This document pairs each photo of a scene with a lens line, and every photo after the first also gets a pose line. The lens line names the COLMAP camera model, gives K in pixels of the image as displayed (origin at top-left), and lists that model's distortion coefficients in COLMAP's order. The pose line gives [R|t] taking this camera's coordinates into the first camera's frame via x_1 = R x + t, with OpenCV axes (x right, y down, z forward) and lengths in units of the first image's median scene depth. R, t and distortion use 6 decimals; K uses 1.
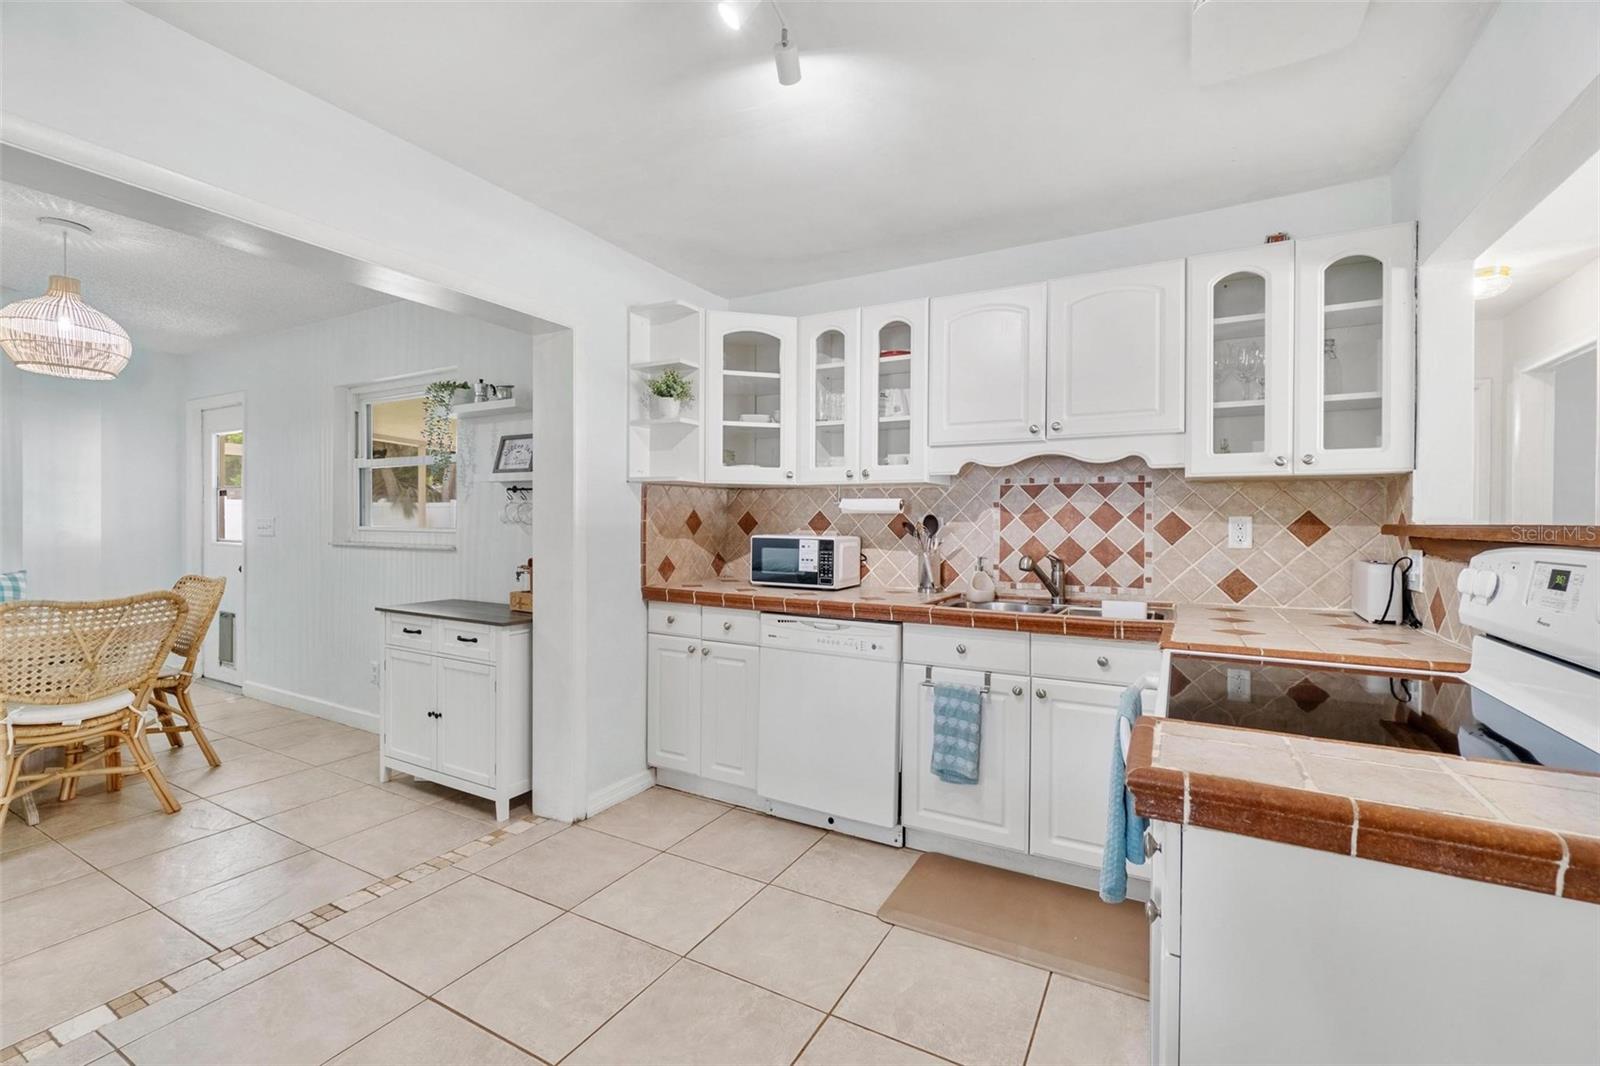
lens RADIAL K [[690.4, 0, 797.5], [0, 690.4, 526.5], [0, 0, 1]] dist [0.002047, -0.000190]
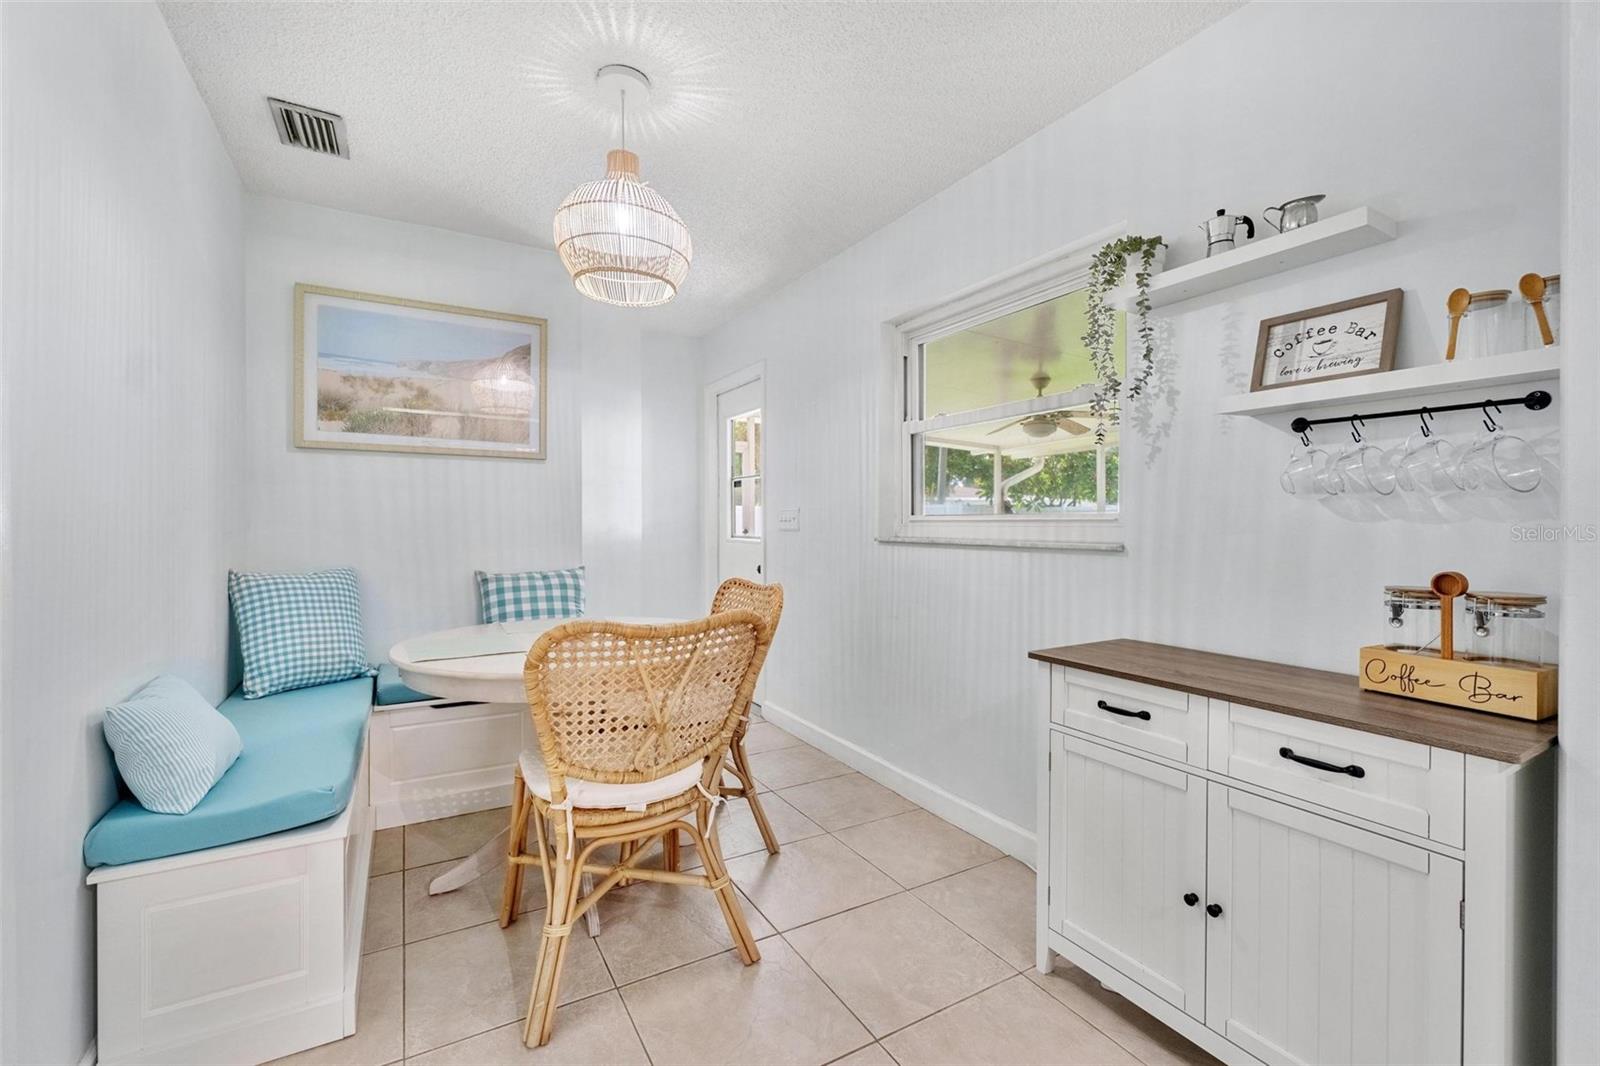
lens RADIAL K [[690.4, 0, 801.3], [0, 690.4, 531.8], [0, 0, 1]] dist [0.002047, -0.000190]
pose [[0.860727, -0.000449, -0.509067, -0.502268], [0.001586, 0.999997, 0.001800, 0.020298], [0.509064, -0.002356, 0.860725, 0.447908]]
